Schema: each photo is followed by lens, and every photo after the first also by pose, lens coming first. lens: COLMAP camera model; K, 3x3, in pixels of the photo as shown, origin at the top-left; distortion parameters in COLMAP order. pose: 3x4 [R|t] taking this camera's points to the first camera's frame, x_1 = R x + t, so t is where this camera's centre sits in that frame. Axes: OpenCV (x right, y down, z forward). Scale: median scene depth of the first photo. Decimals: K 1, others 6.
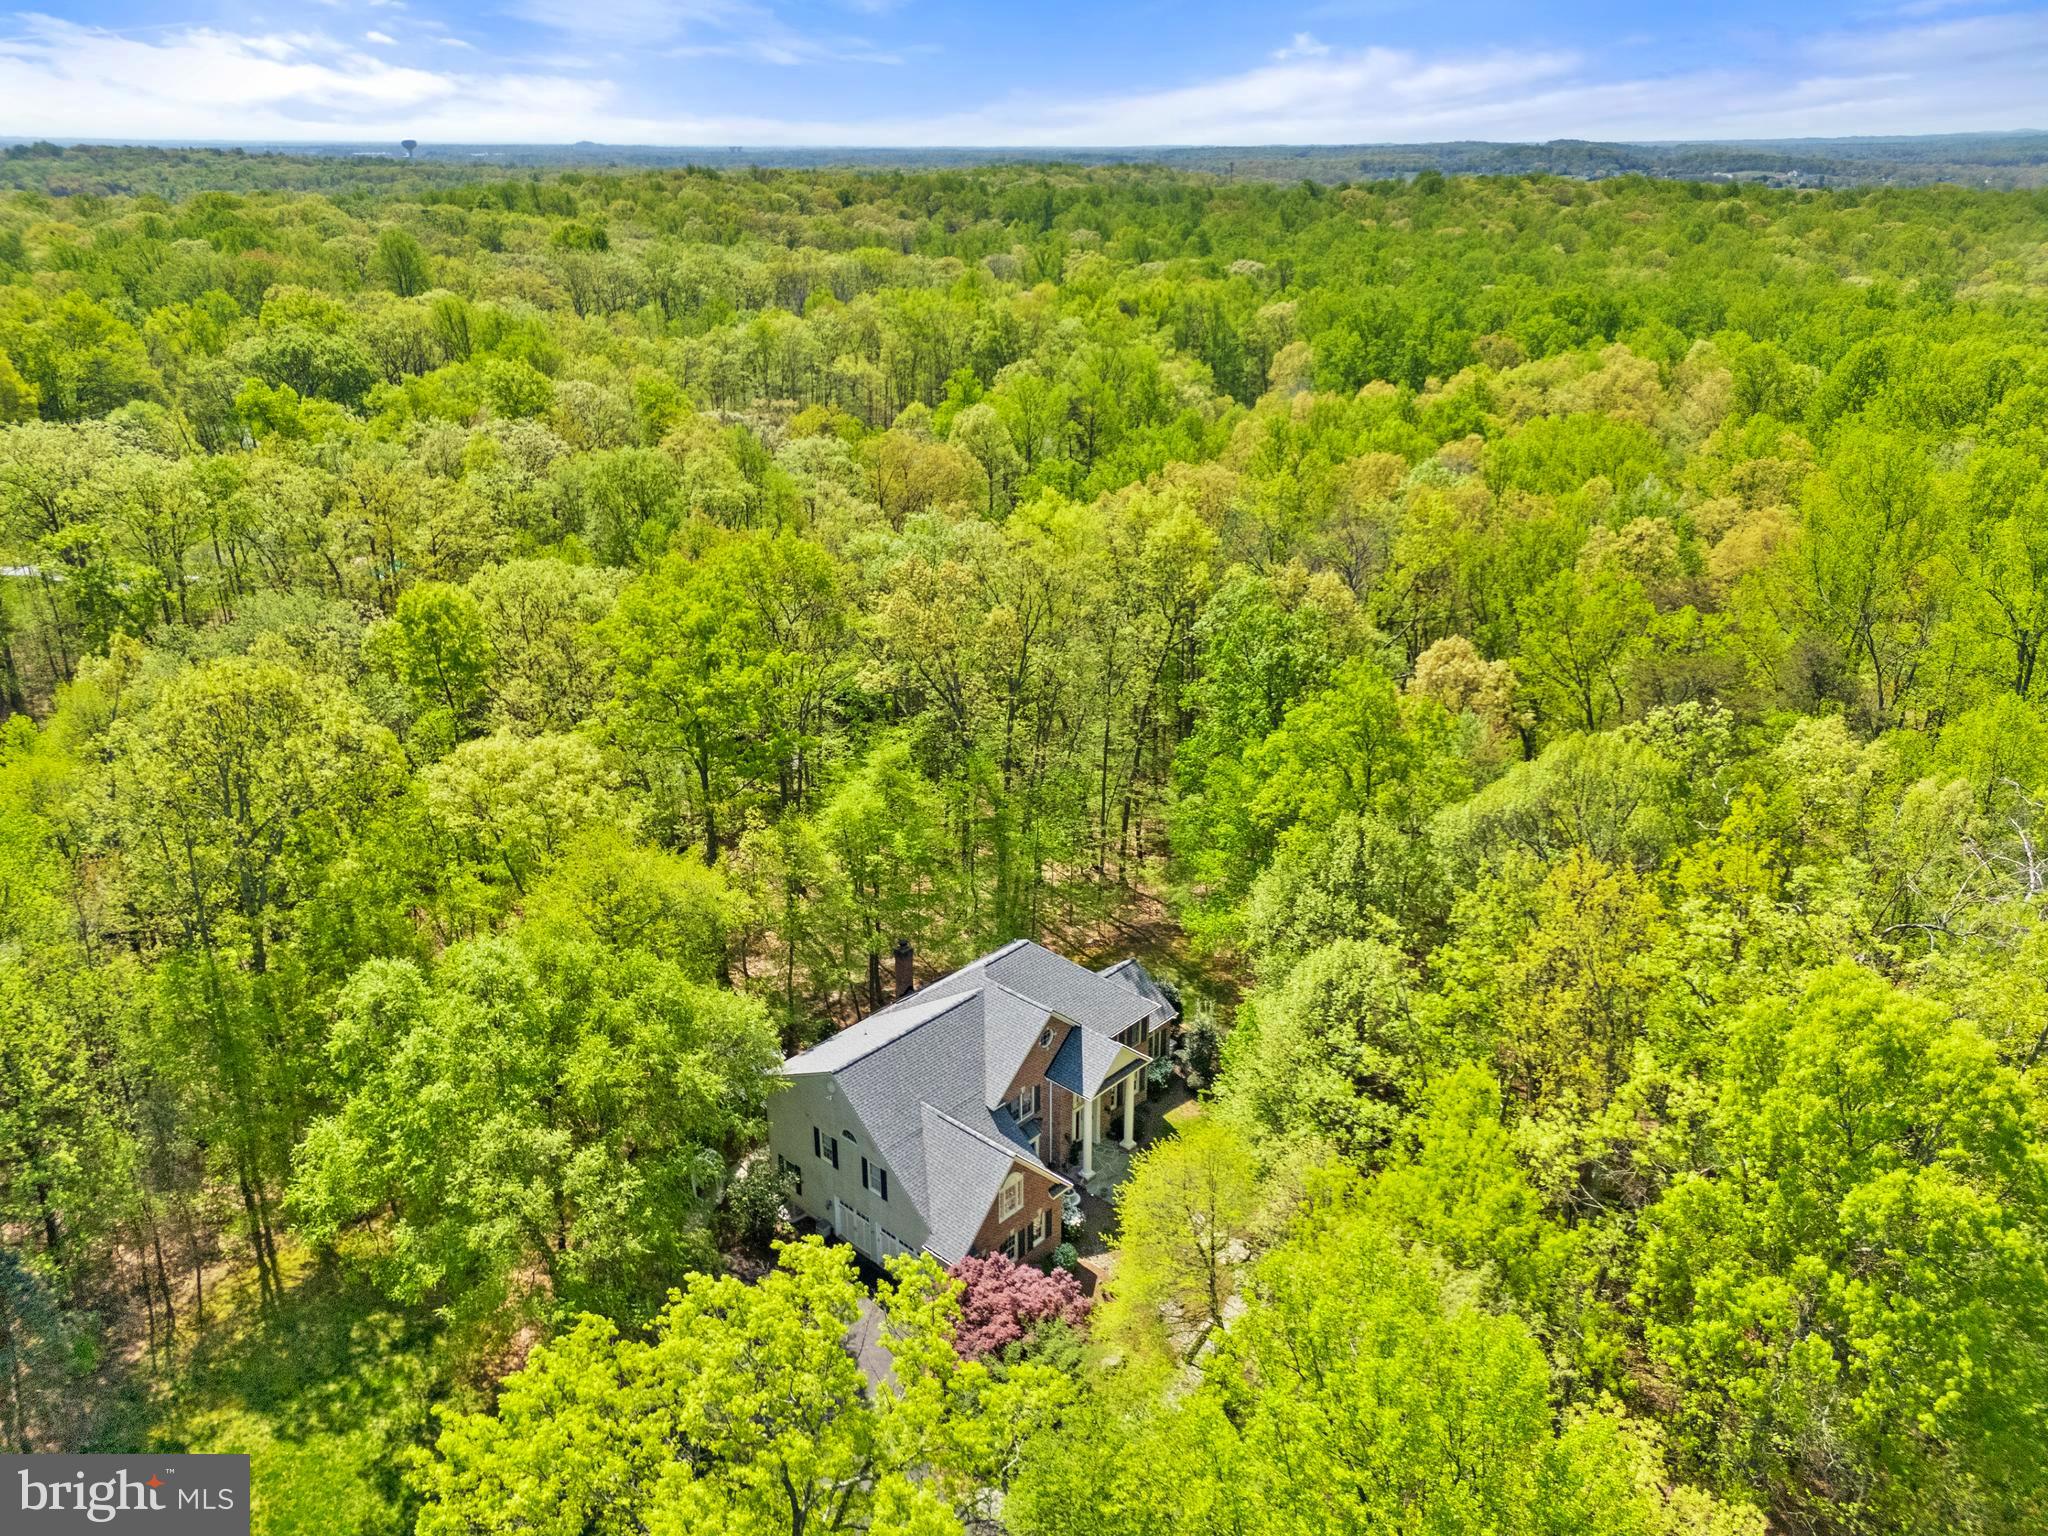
lens RADIAL K [[1431.2, 0, 1036.7], [0, 1431.2, 751.8], [0, 0, 1]] dist [0.056140, -0.044195]
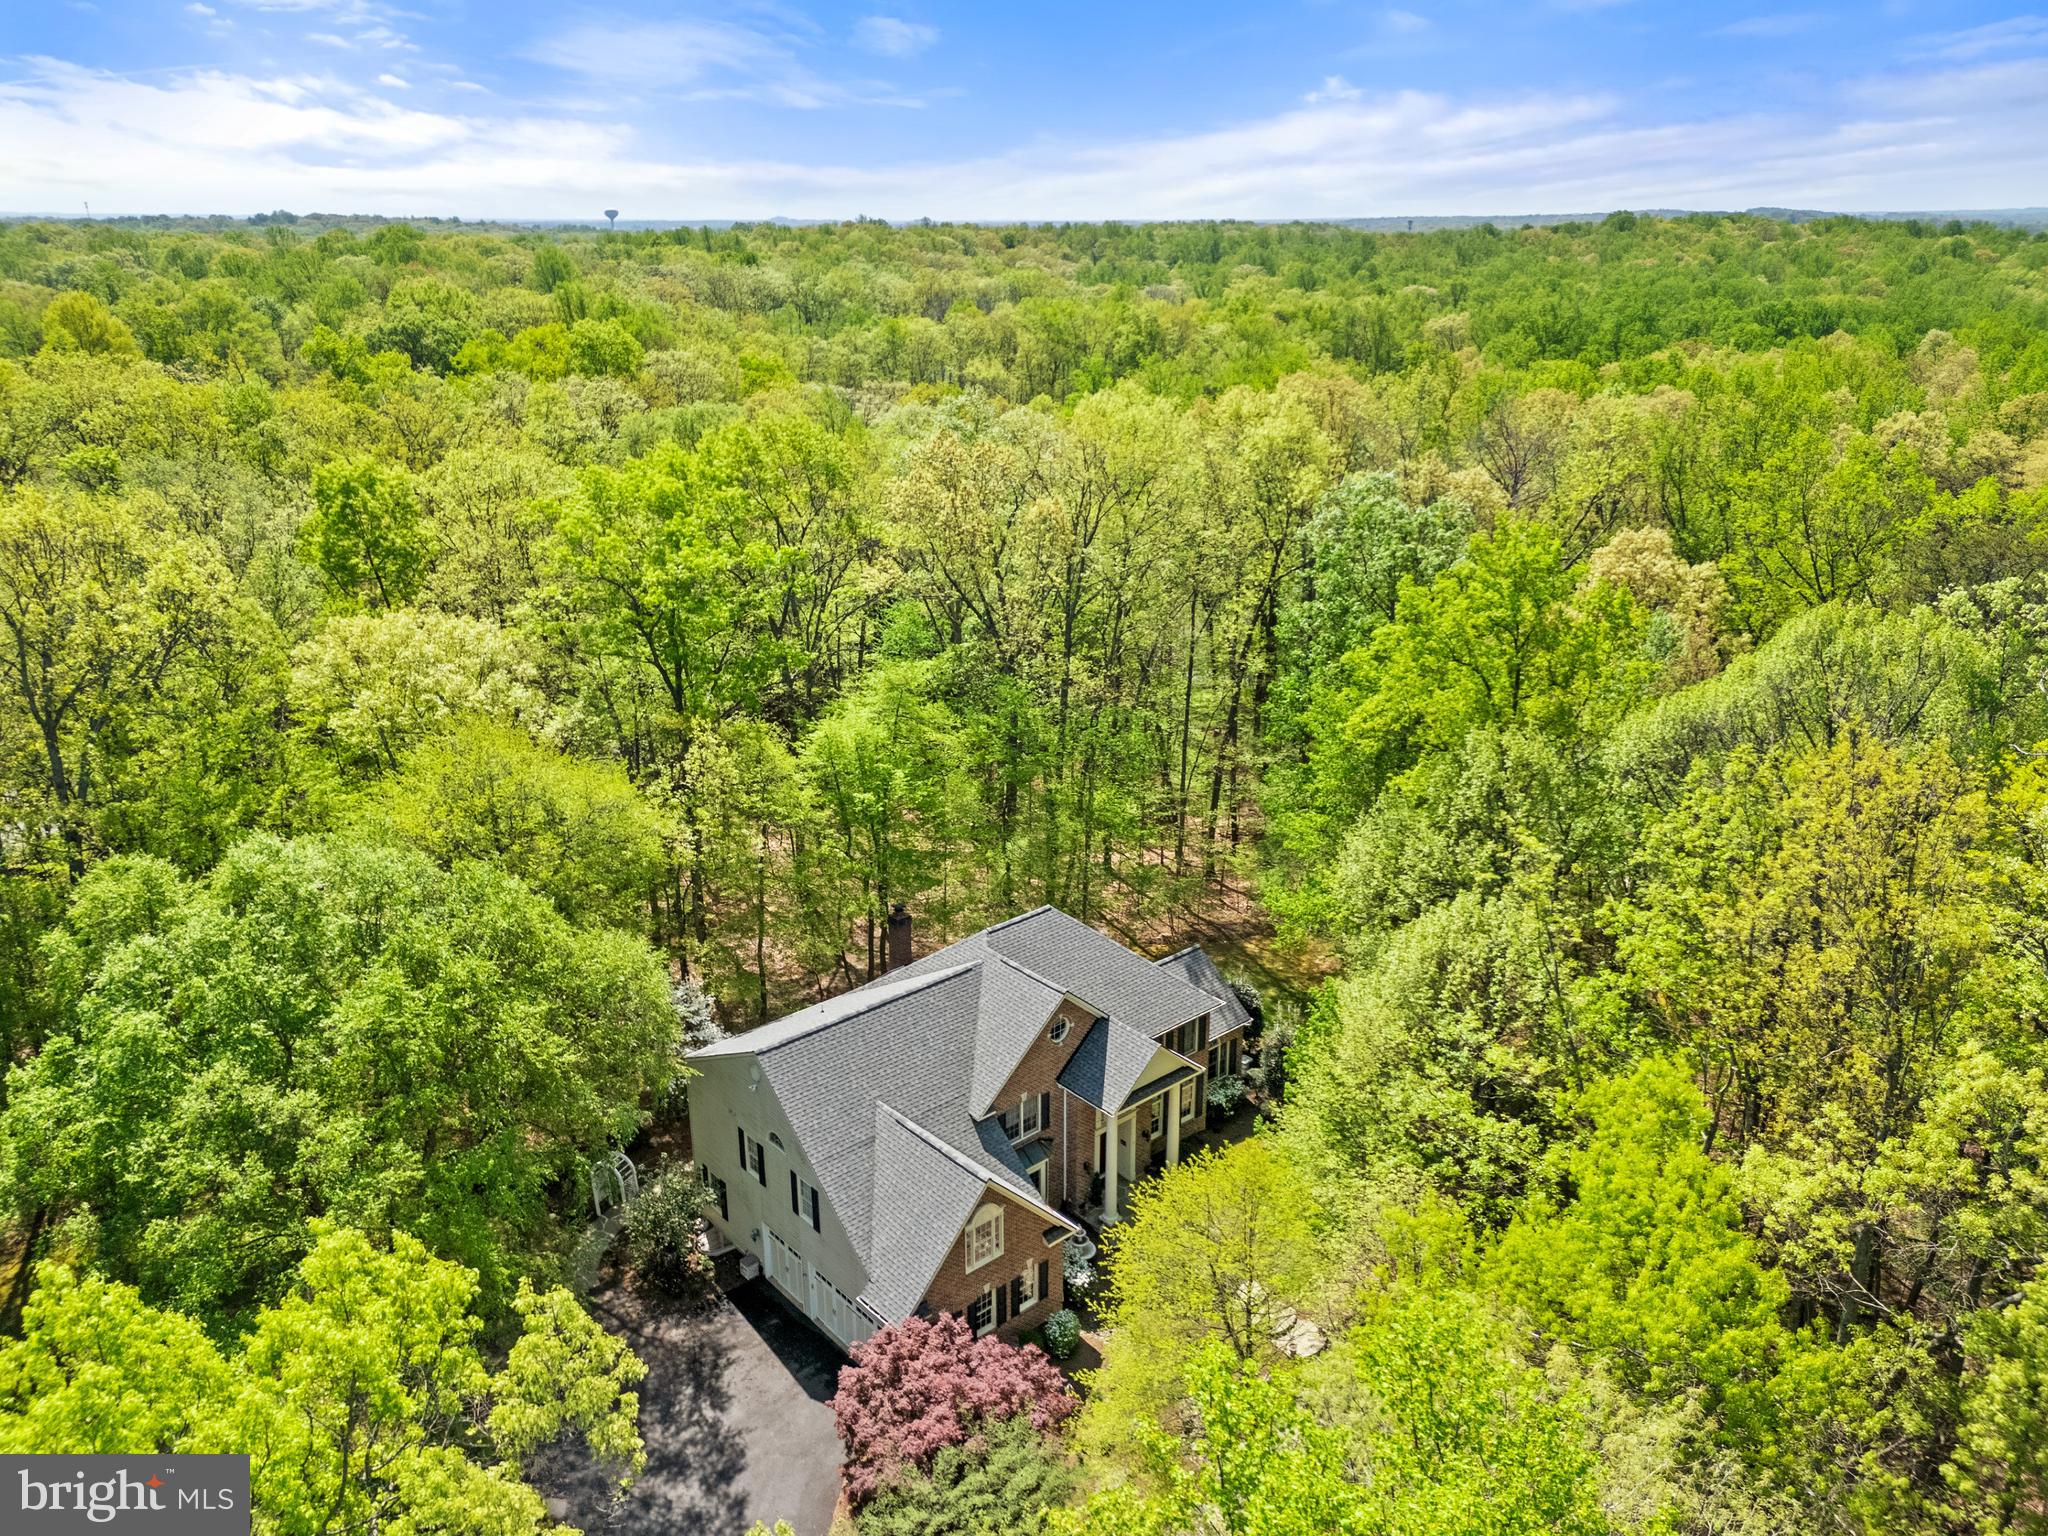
lens RADIAL K [[1431.2, 0, 1051.6], [0, 1431.2, 774.7], [0, 0, 1]] dist [0.056140, -0.044195]
pose [[0.994475, 0.037303, -0.098119, 0.073946], [-0.040108, 0.998837, -0.026770, 0.091571], [0.097006, 0.030557, 0.994815, 0.267920]]
